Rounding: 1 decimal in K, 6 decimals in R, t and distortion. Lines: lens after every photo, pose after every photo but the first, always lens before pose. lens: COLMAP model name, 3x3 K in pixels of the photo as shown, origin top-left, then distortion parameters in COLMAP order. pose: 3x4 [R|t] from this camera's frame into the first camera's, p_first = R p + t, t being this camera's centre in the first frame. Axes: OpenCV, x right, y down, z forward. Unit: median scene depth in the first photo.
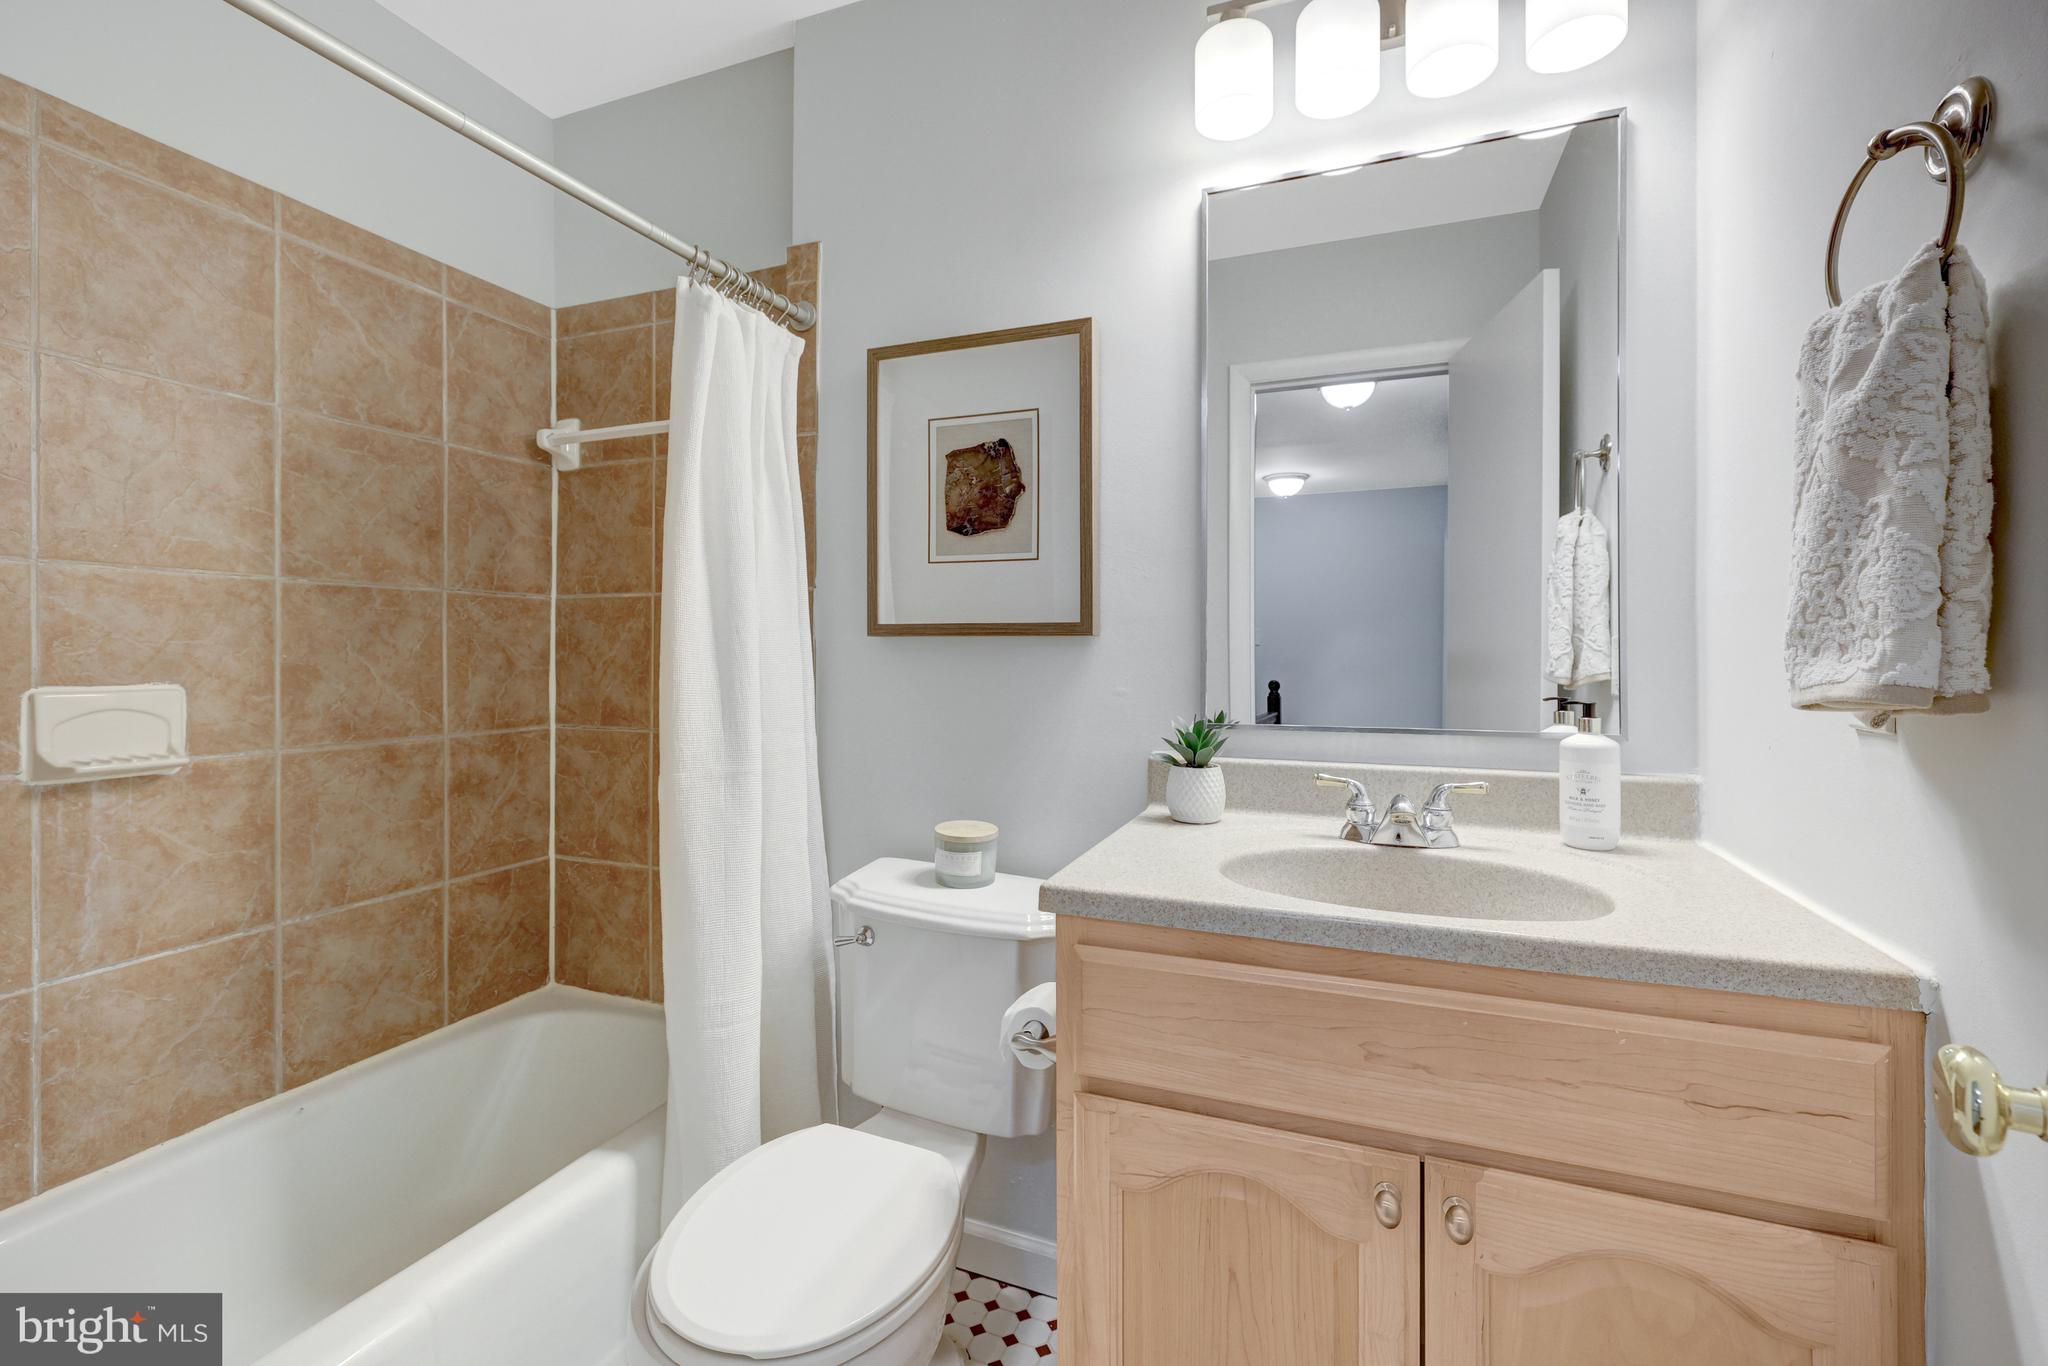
lens RADIAL K [[866.2, 0, 1018.1], [0, 866.2, 668.0], [0, 0, 1]] dist [0.000381, 0.000153]
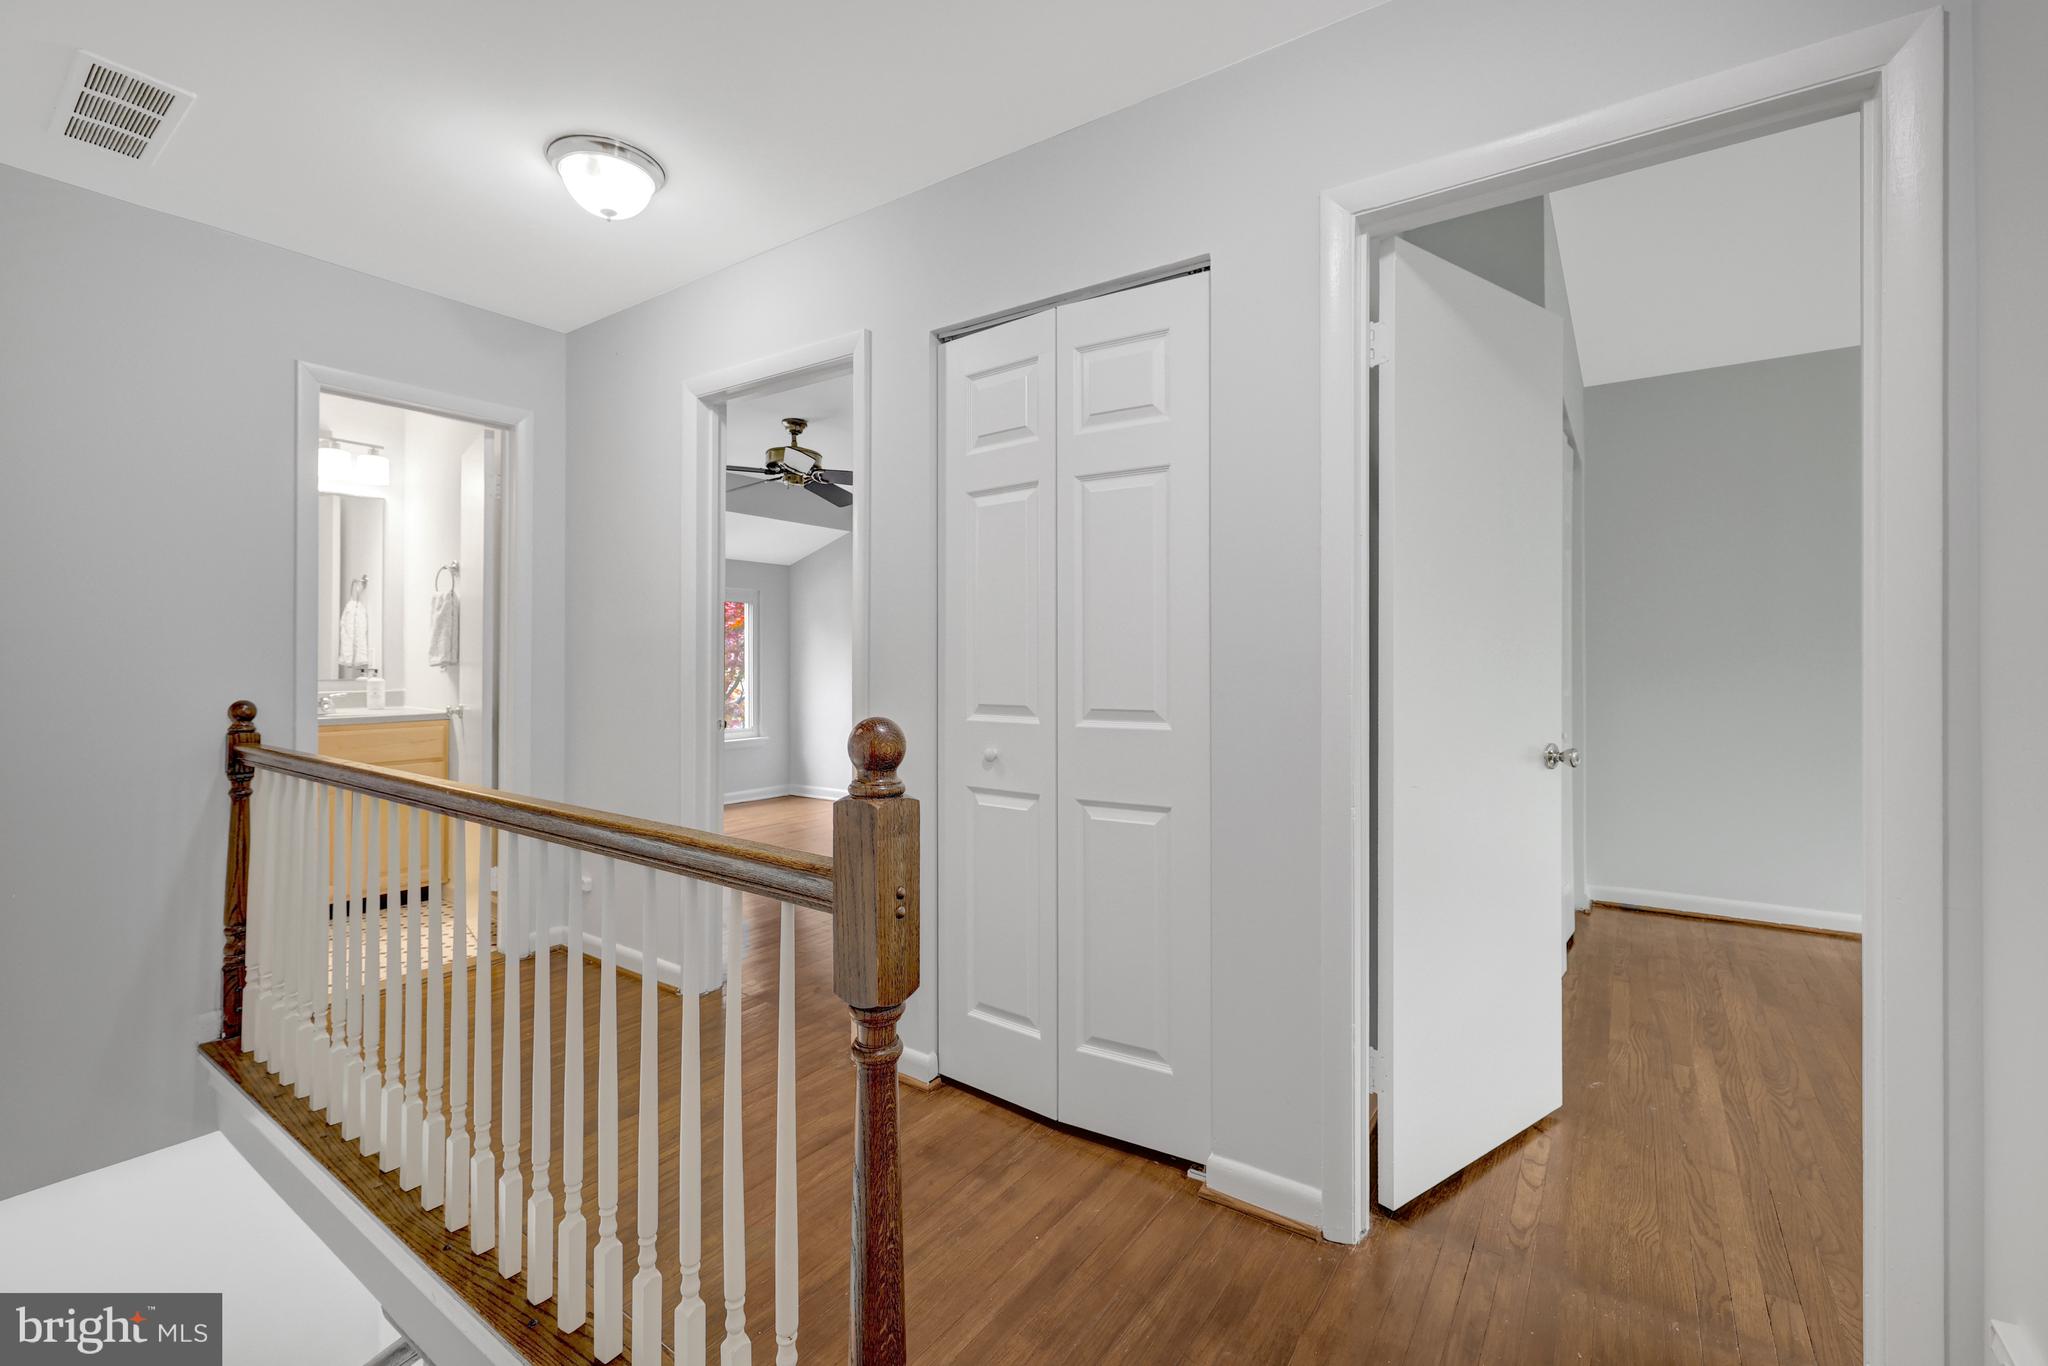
lens RADIAL K [[866.2, 0, 1018.7], [0, 866.2, 666.3], [0, 0, 1]] dist [0.000381, 0.000153]
pose [[0.229693, 0.000207, 0.973263, -3.776608], [0.001820, 0.999998, -0.000642, 0.062881], [-0.973261, 0.001919, 0.229692, -4.094266]]
